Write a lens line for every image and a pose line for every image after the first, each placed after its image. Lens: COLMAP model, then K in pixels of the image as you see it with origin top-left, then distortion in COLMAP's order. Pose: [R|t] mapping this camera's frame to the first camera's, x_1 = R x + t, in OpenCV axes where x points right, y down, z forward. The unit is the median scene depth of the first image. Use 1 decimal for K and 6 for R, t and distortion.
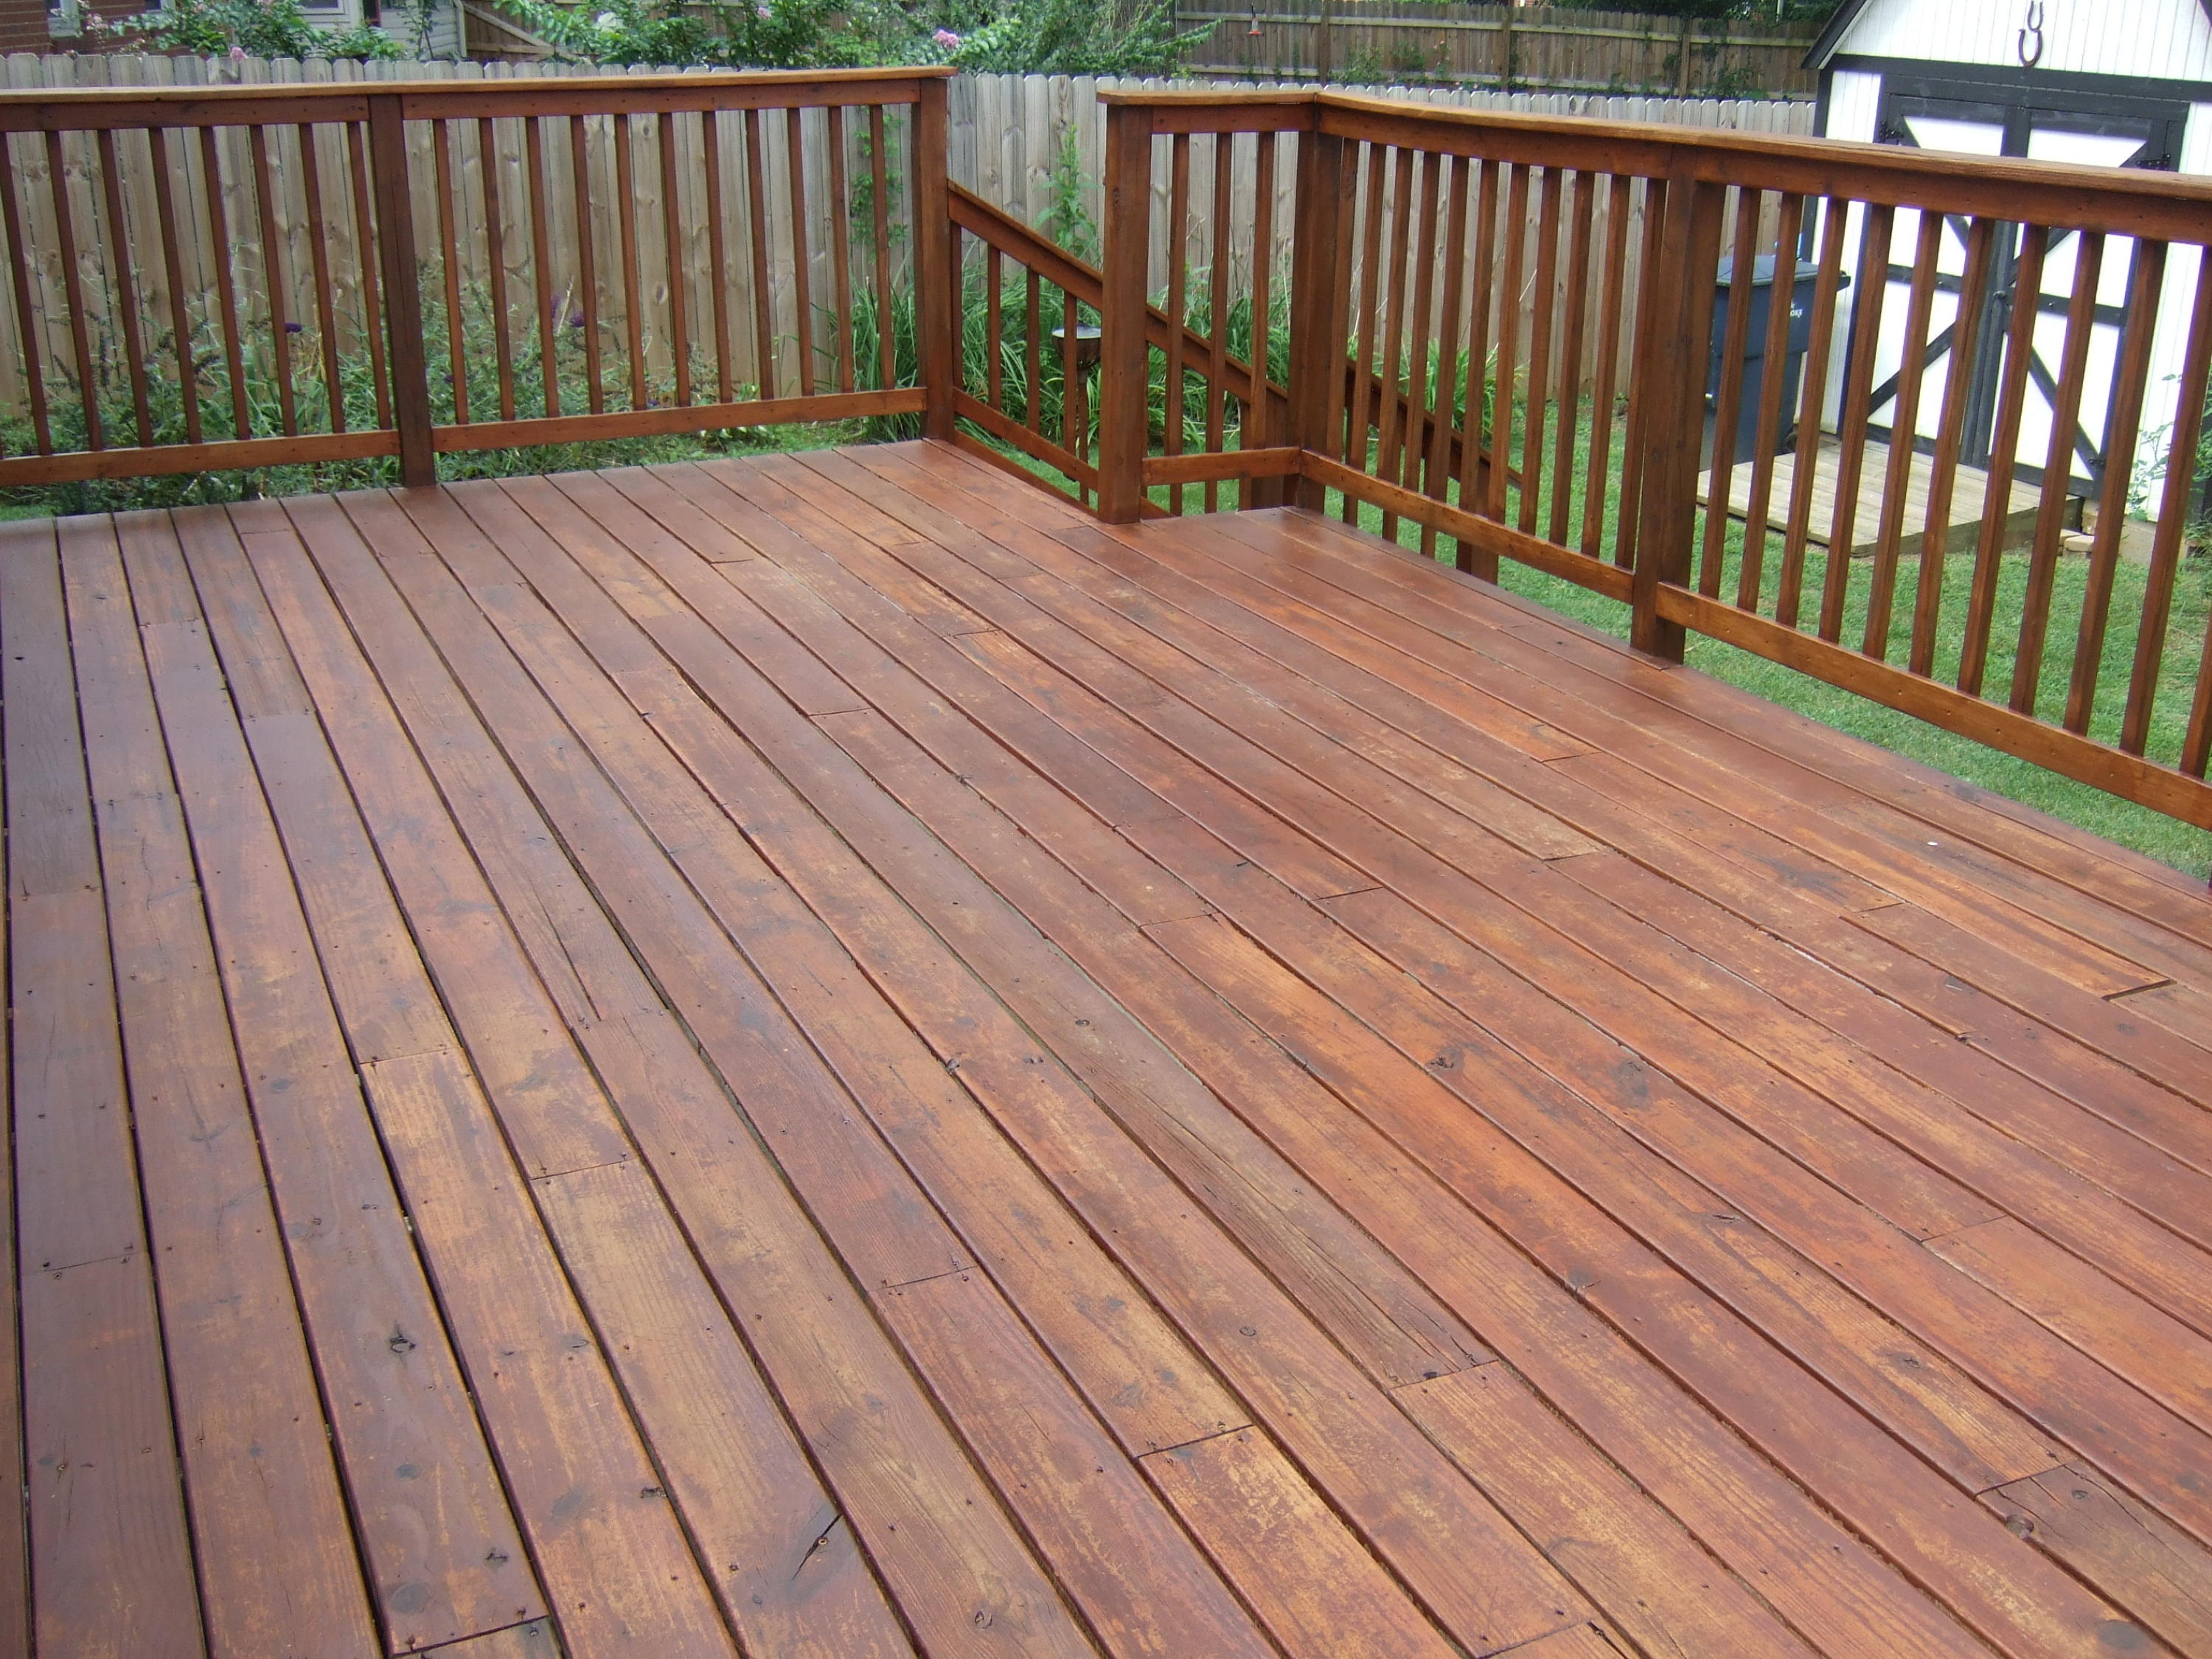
lens RADIAL K [[2306.6, 0, 1105.4], [0, 2306.6, 829.7], [0, 0, 1]] dist [-0.044664, 0.000000]
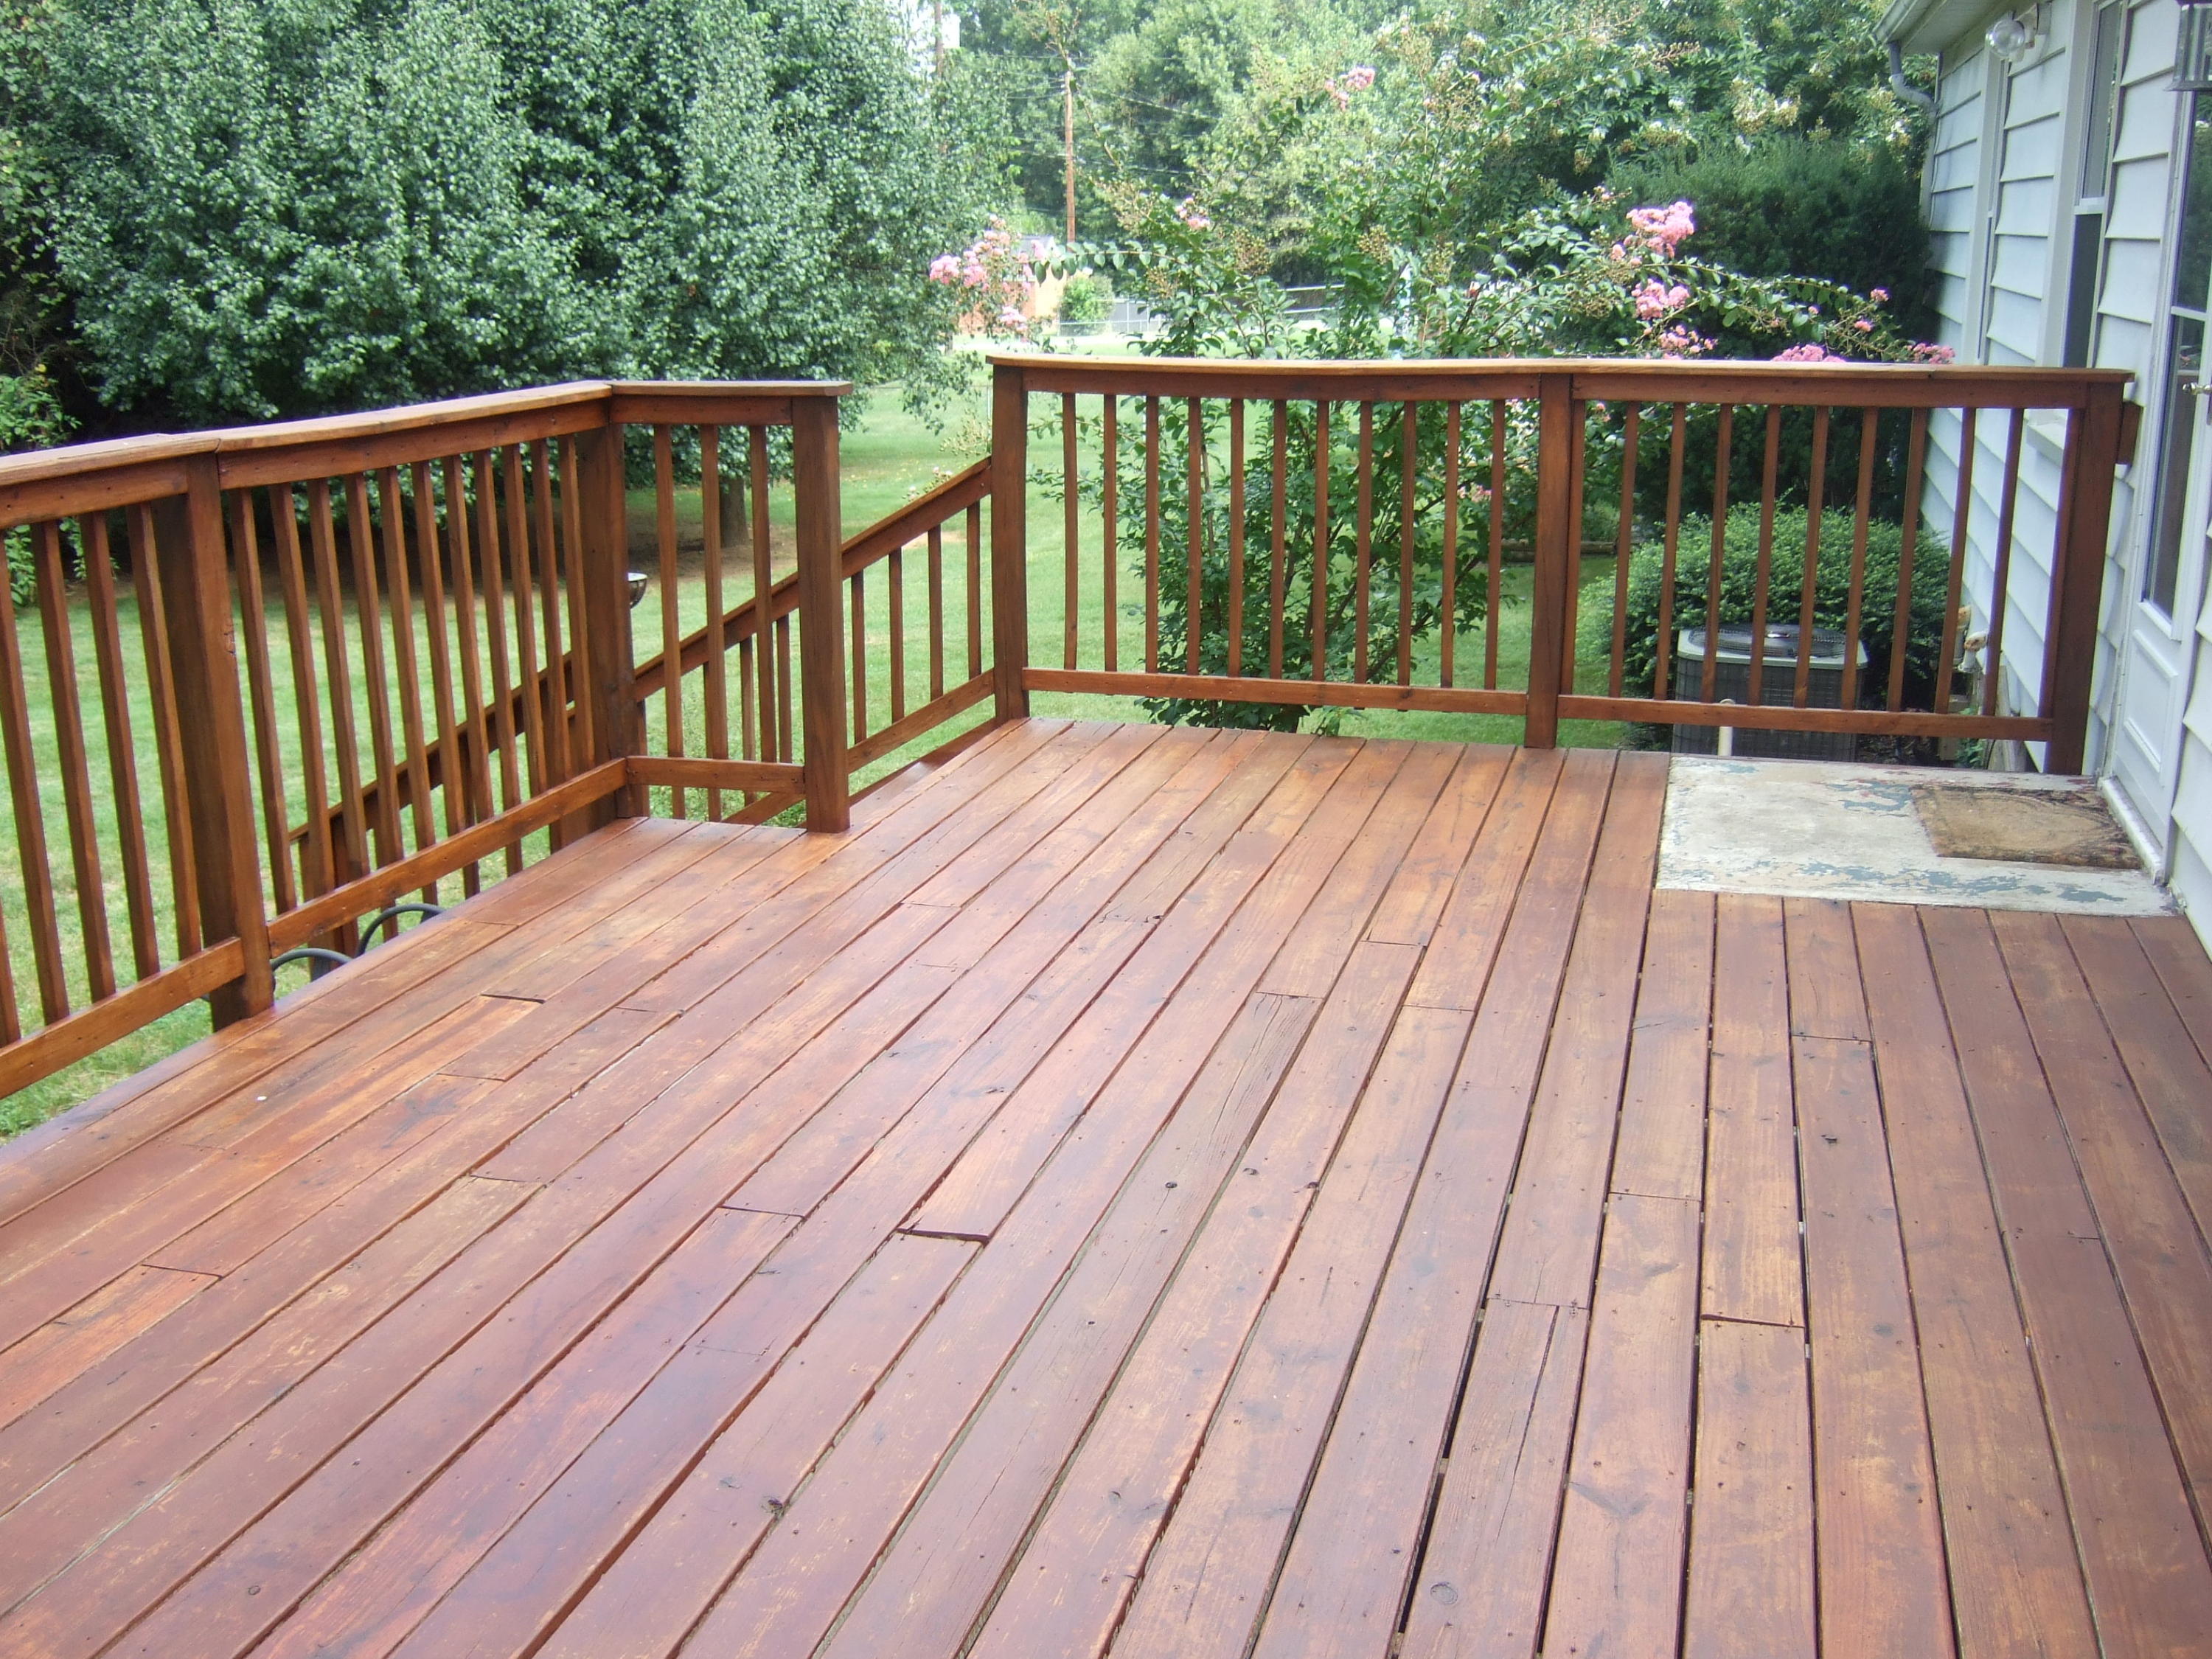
lens RADIAL K [[2306.6, 0, 1107.6], [0, 2306.6, 836.1], [0, 0, 1]] dist [-0.044664, 0.000000]
pose [[-0.766845, -0.166577, 0.619839, -0.585672], [0.227944, 0.832097, 0.505625, -0.566184], [-0.599991, 0.529025, -0.600119, 1.445924]]
